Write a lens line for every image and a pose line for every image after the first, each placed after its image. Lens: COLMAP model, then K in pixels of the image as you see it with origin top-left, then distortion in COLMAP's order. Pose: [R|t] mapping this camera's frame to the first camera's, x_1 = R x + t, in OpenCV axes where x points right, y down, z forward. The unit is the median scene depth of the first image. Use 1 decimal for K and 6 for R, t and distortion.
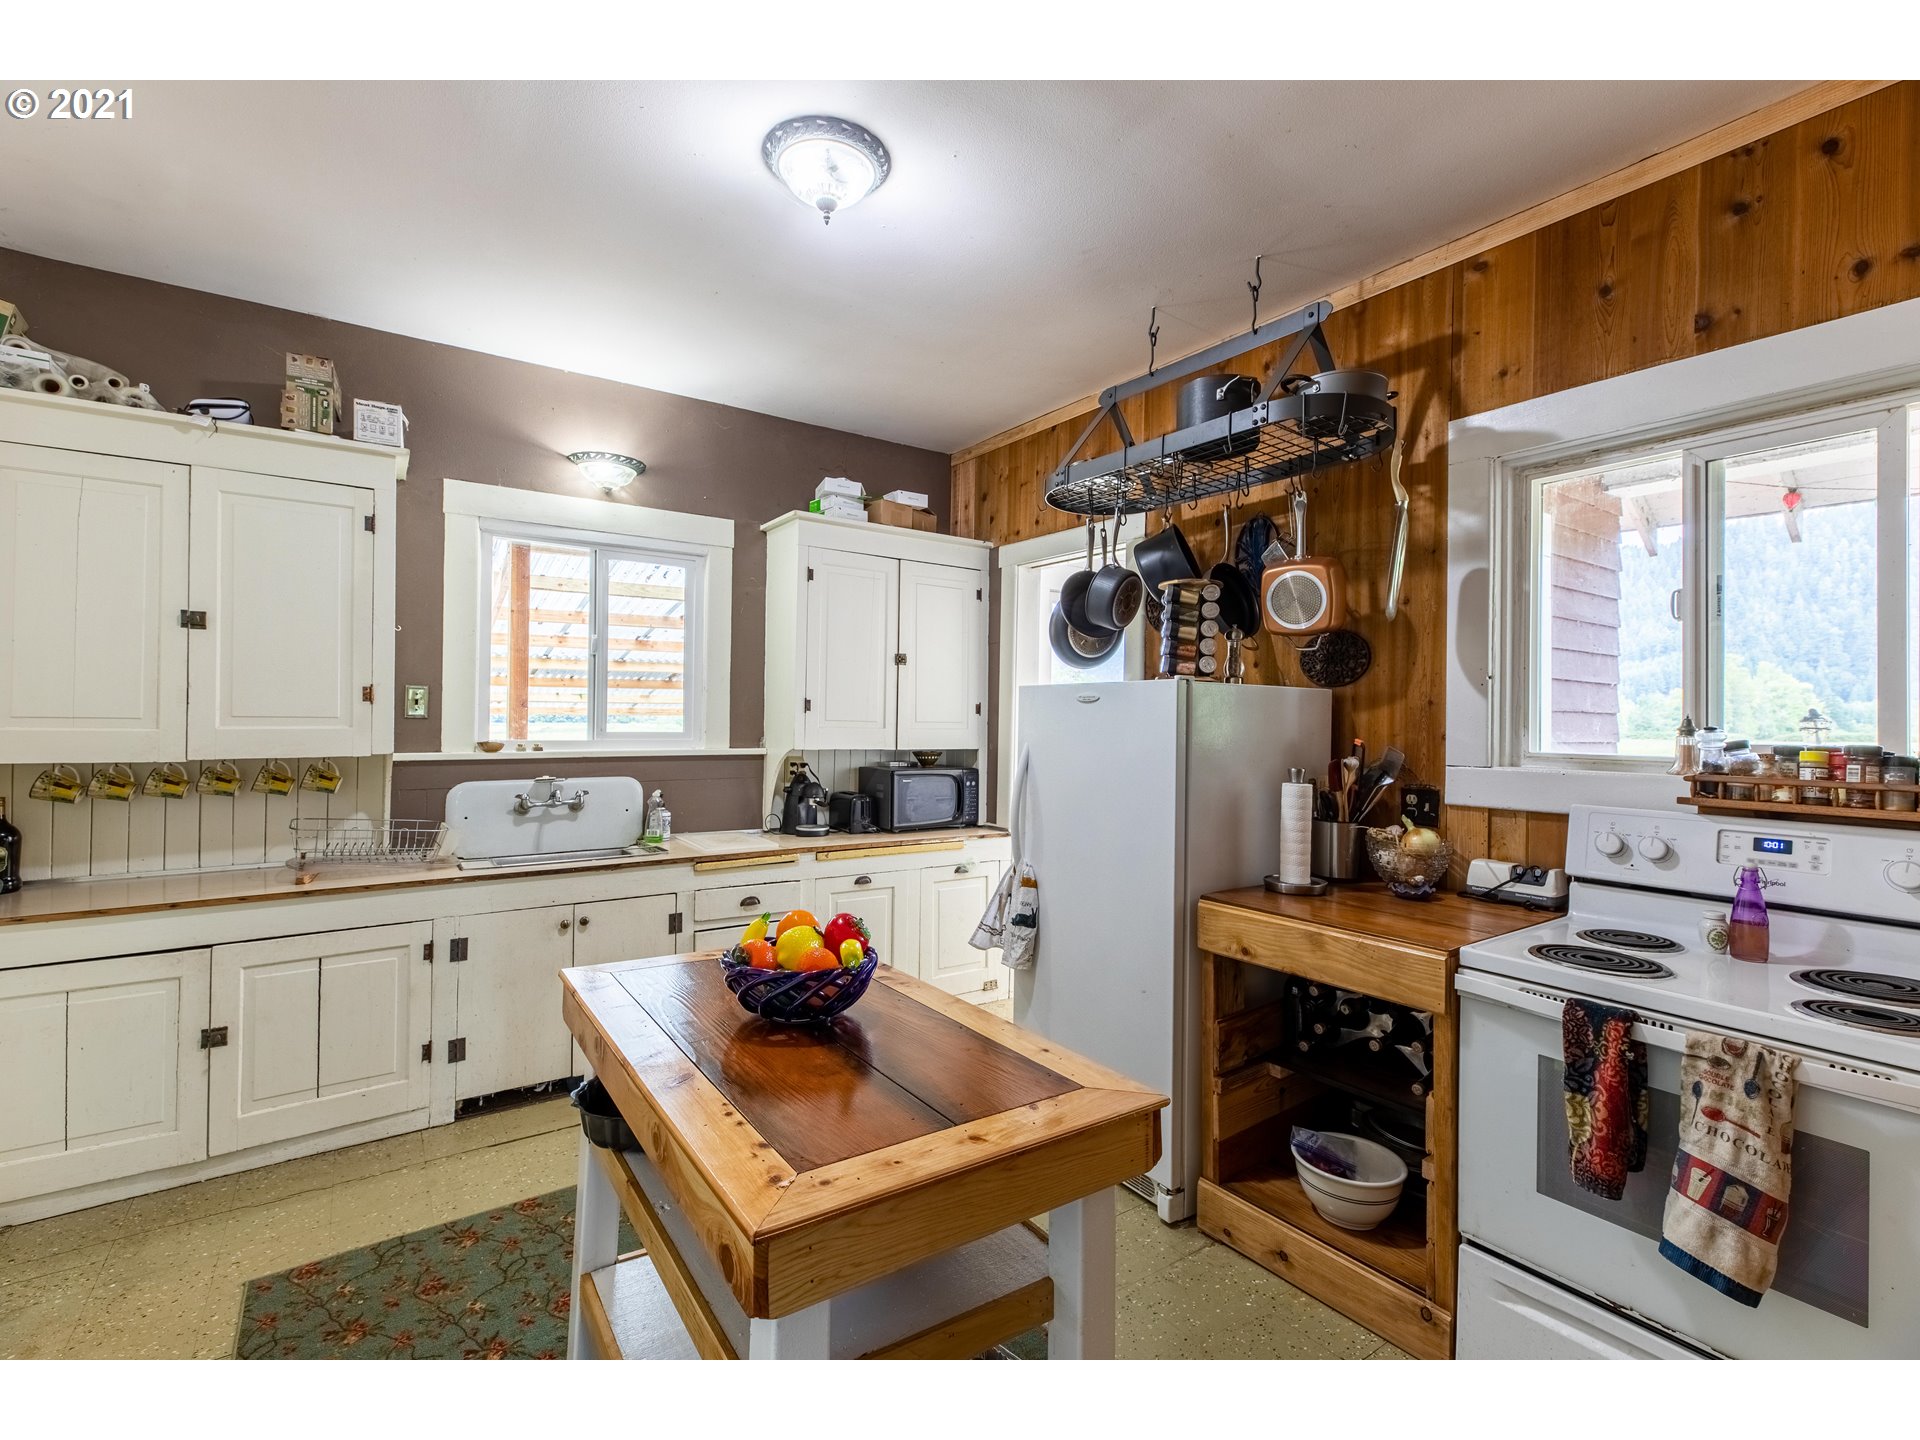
lens RADIAL K [[859.9, 0, 951.9], [0, 859.9, 719.8], [0, 0, 1]] dist [0.005441, -0.000800]
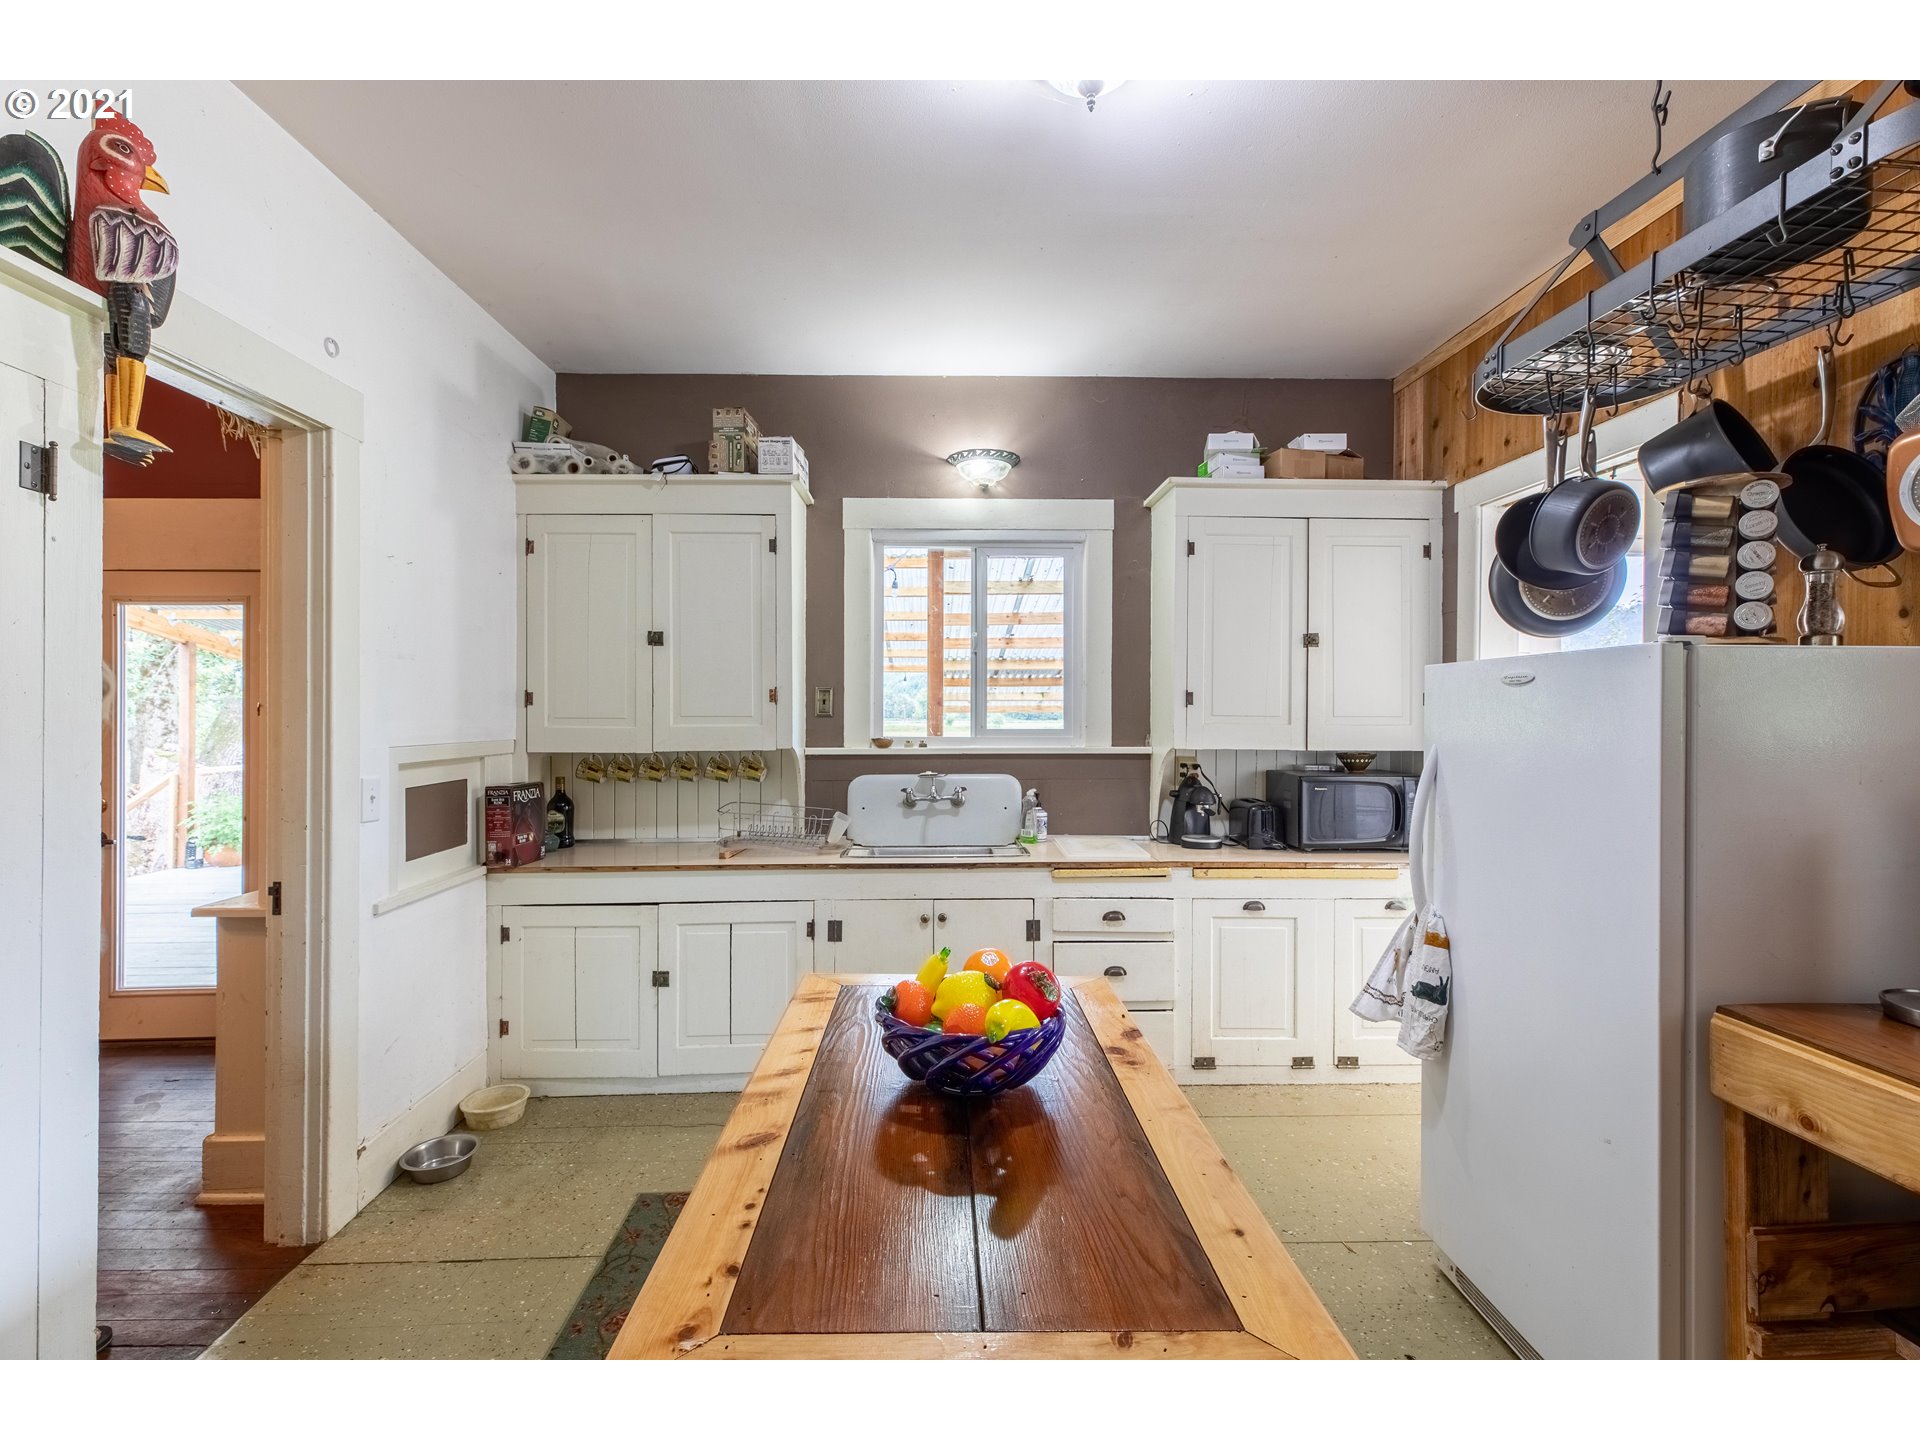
lens RADIAL K [[859.9, 0, 957.3], [0, 859.9, 717.2], [0, 0, 1]] dist [0.005441, -0.000800]
pose [[0.840046, -0.007303, -0.542465, 0.139128], [0.007658, 0.999969, -0.001603, 0.002184], [0.542461, -0.002807, 0.840077, 0.175911]]
